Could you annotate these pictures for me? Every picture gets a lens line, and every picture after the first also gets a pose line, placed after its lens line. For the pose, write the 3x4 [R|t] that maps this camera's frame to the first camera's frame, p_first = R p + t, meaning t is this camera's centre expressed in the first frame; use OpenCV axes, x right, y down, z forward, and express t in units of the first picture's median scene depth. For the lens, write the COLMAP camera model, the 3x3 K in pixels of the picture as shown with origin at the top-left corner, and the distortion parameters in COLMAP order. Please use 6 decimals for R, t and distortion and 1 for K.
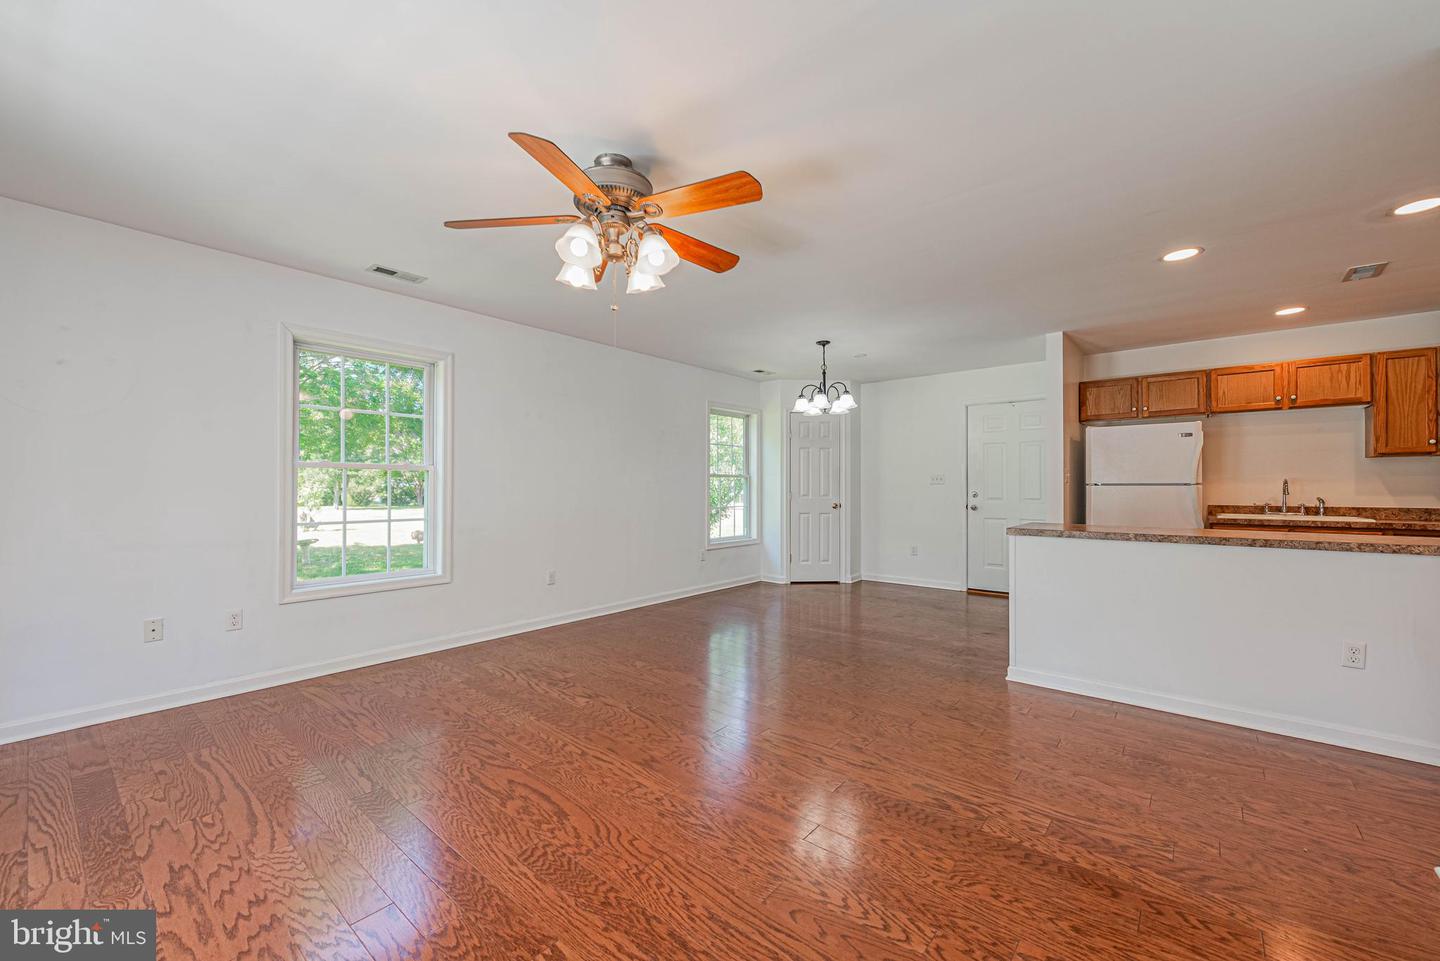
lens RADIAL K [[570.8, 0, 698.1], [0, 570.8, 477.6], [0, 0, 1]] dist [-0.000686, -0.000111]
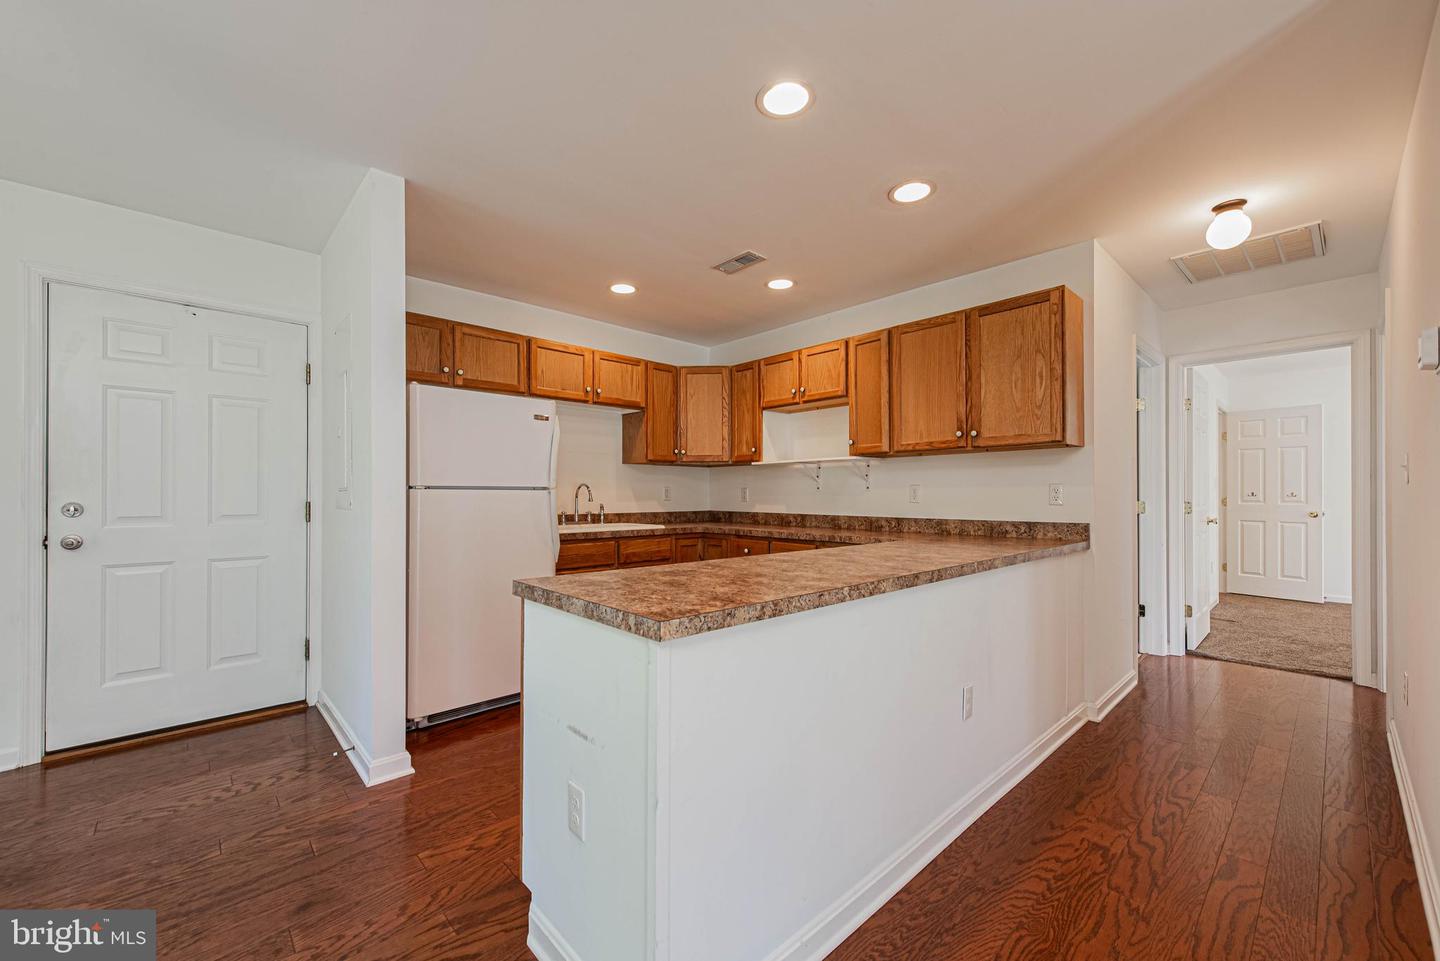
lens RADIAL K [[581.8, 0, 727.7], [0, 581.8, 488.0], [0, 0, 1]] dist [0.000775, -0.000041]
pose [[0.085718, 0.009035, 0.996278, 0.198094], [-0.018254, 0.999805, -0.007497, 0.014642], [-0.996152, -0.017544, 0.085867, 0.859749]]
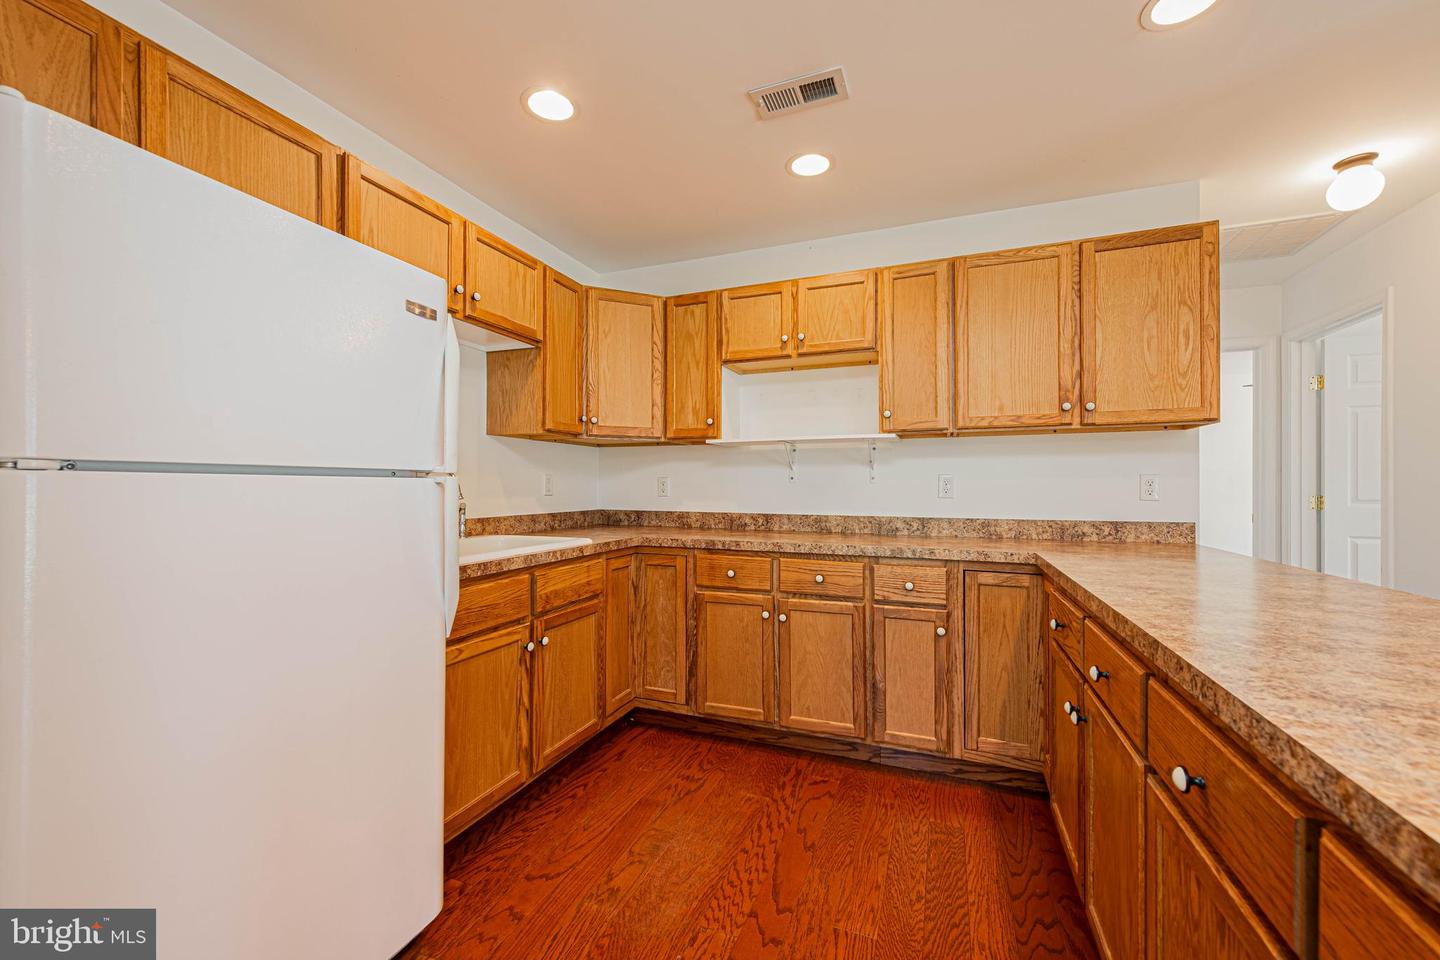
lens RADIAL K [[570.3, 0, 734.6], [0, 570.3, 481.8], [0, 0, 1]] dist [0.001295, -0.000024]
pose [[-0.360738, 0.004552, 0.932656, 0.616130], [-0.019397, 0.999735, -0.012382, 0.020101], [-0.932465, -0.022557, -0.360554, 1.151780]]
